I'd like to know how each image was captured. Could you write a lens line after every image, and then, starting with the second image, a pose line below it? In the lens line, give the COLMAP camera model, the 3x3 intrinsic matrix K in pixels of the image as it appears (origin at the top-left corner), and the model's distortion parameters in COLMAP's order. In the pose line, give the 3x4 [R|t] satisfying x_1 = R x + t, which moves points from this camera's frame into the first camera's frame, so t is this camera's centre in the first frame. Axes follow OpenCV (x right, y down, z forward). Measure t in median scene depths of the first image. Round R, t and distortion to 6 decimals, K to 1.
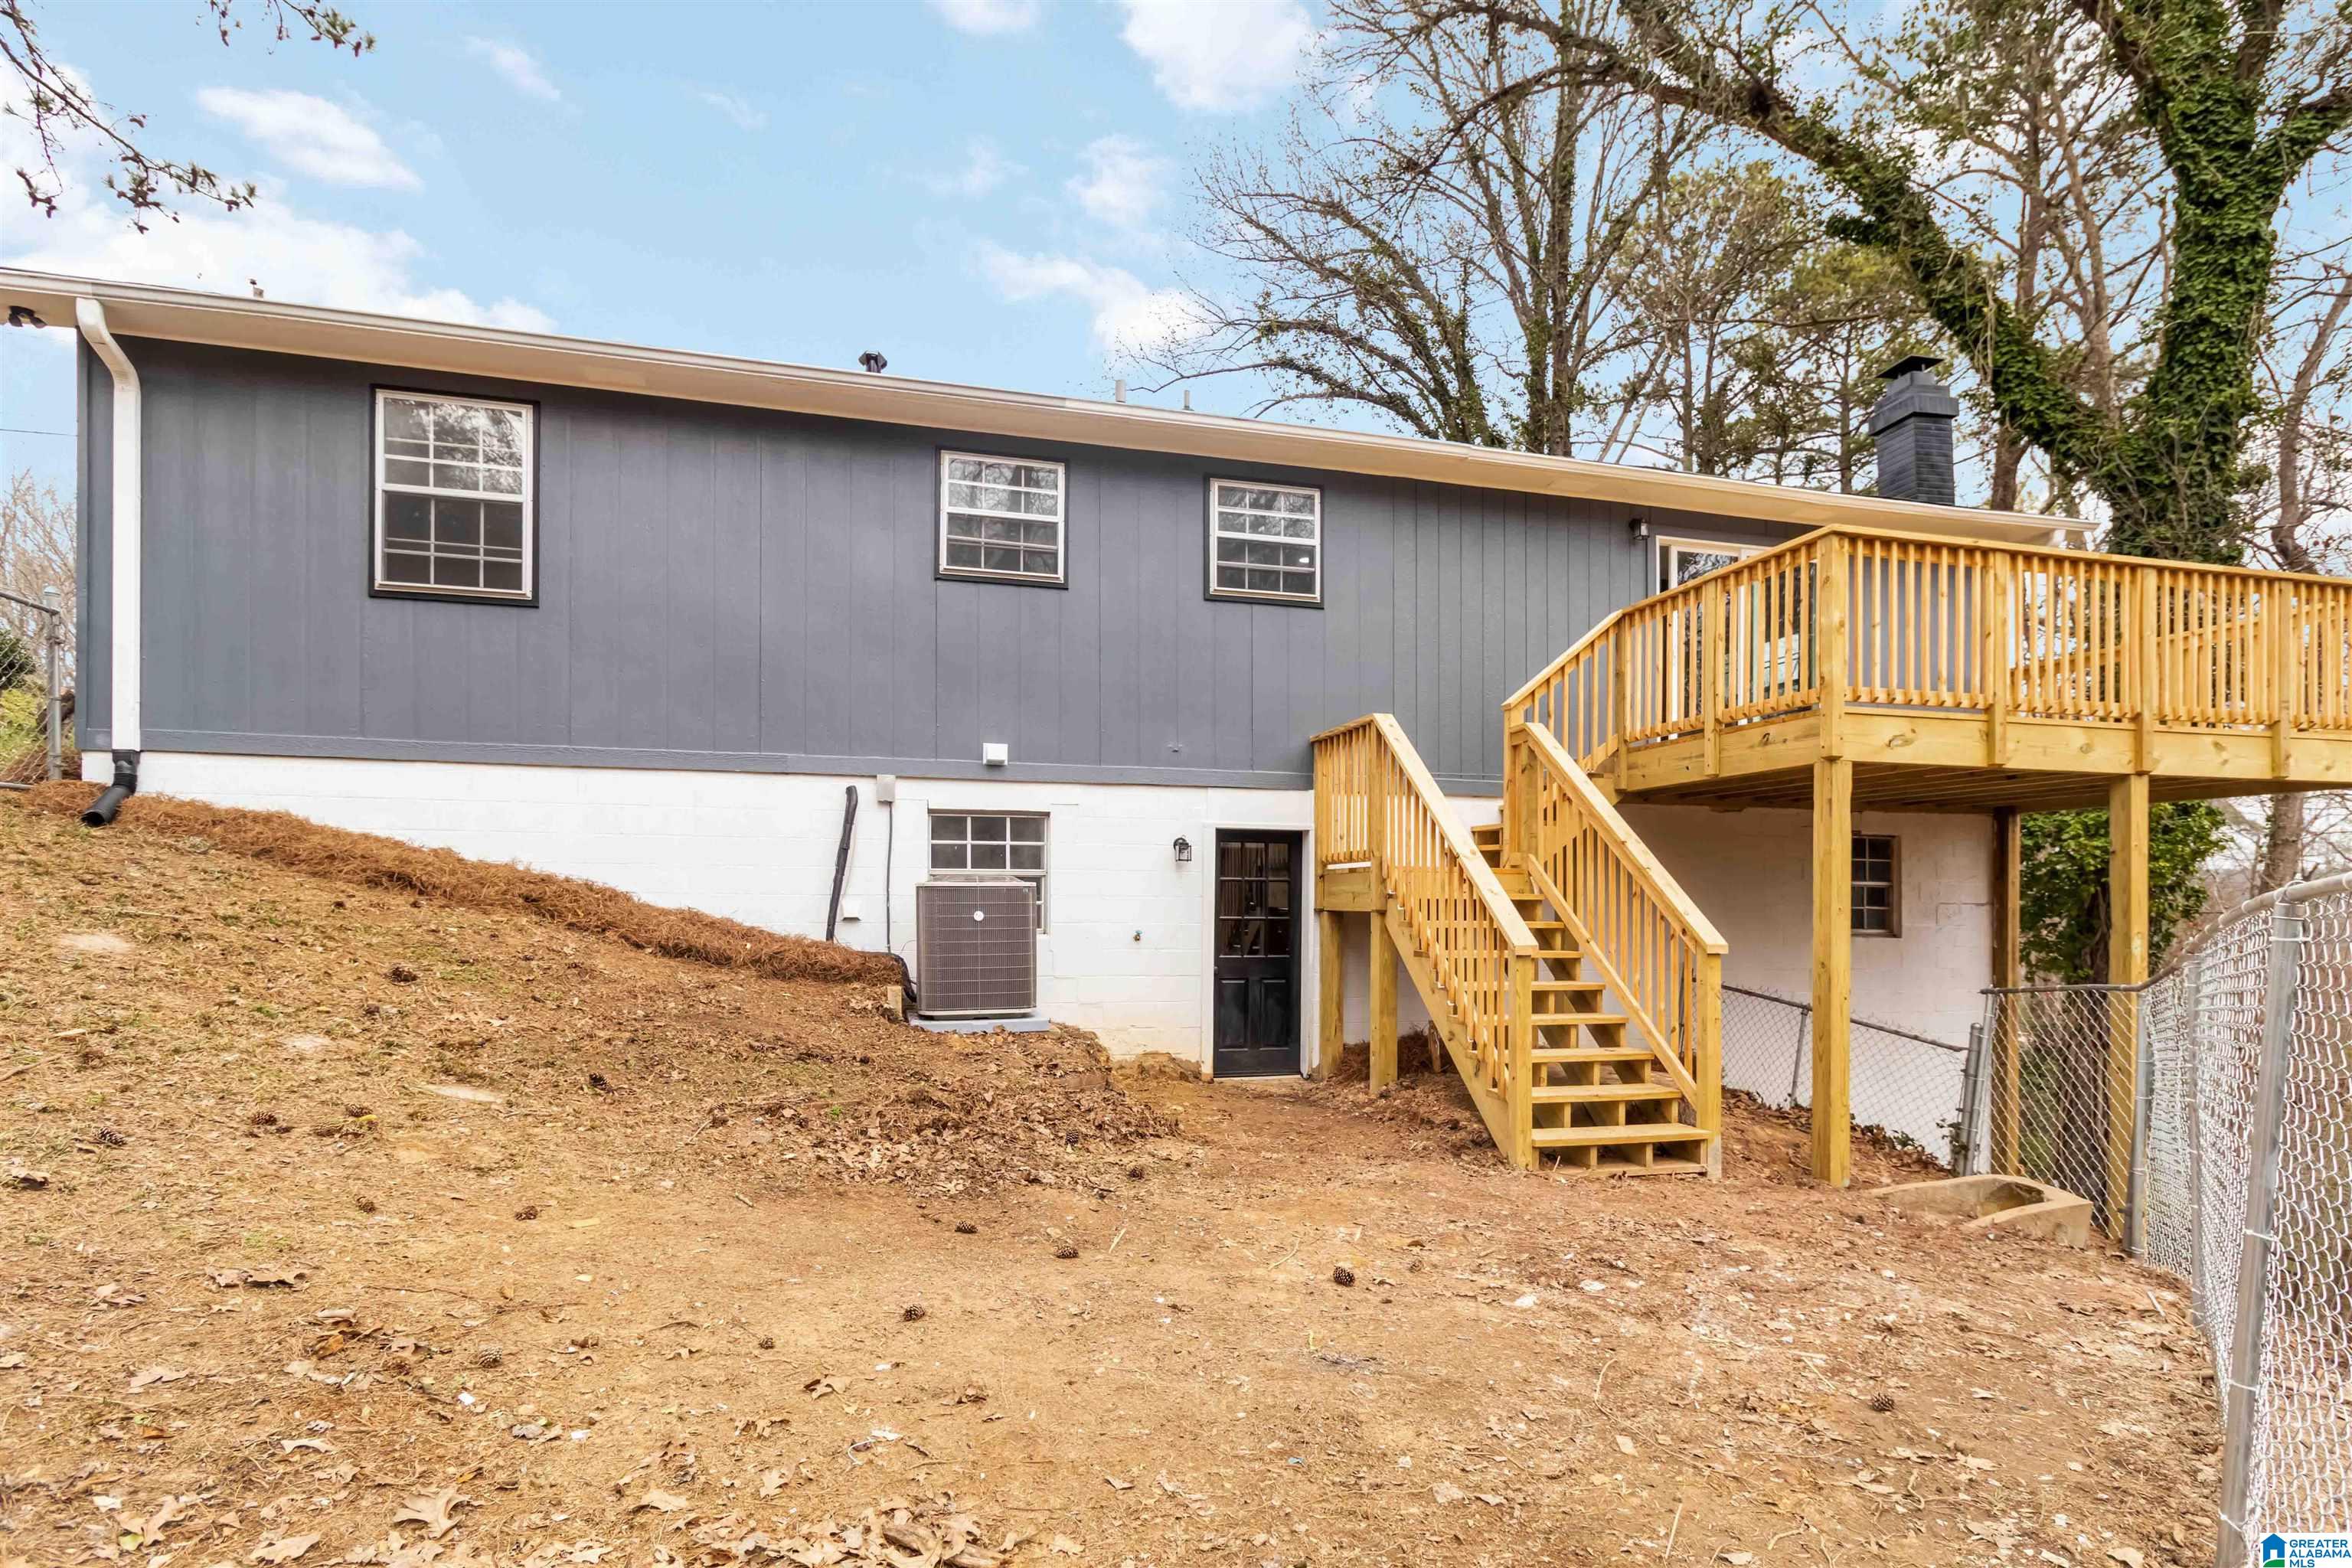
lens RADIAL K [[1134.9, 0, 1176.0], [0, 1134.9, 784.0], [0, 0, 1]] dist [-0.000873, 0.000100]
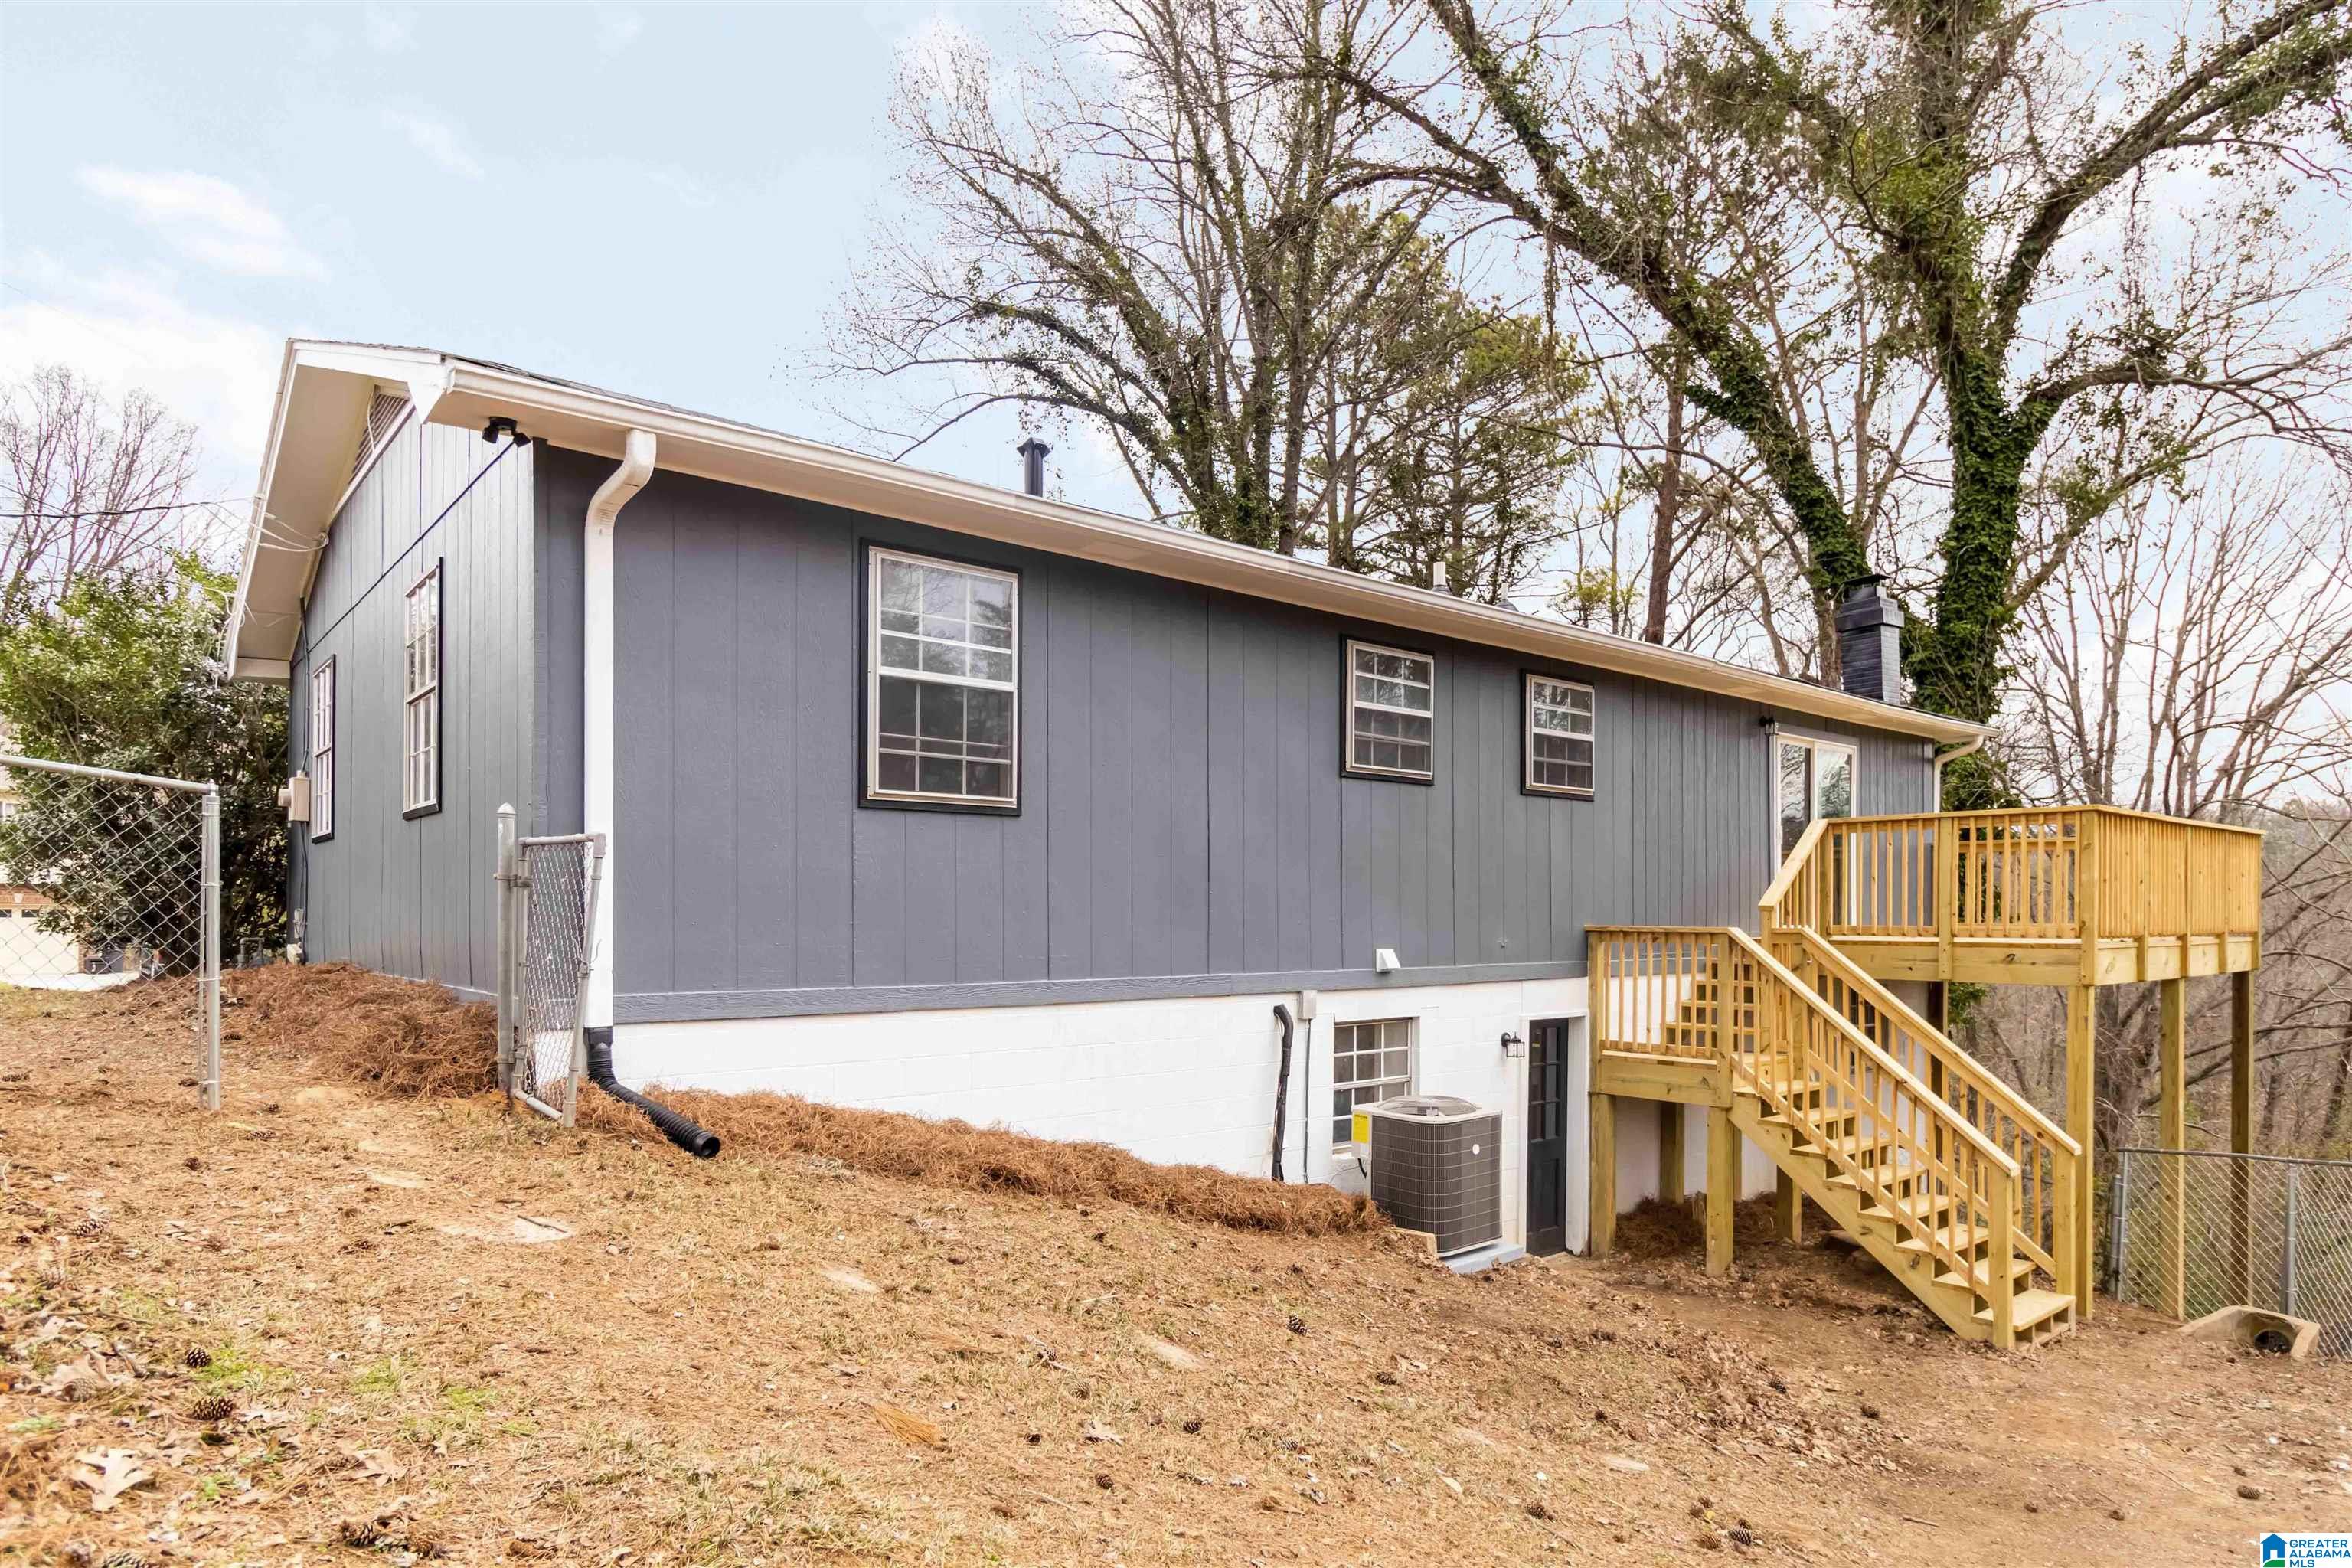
lens RADIAL K [[1342.9, 0, 1177.3], [0, 1342.9, 759.9], [0, 0, 1]] dist [0.001255, 0.001054]
pose [[0.903938, 0.042120, 0.425585, -0.796051], [-0.036858, 0.999108, -0.020596, -0.163471], [-0.426073, 0.002932, 0.904684, 0.044058]]
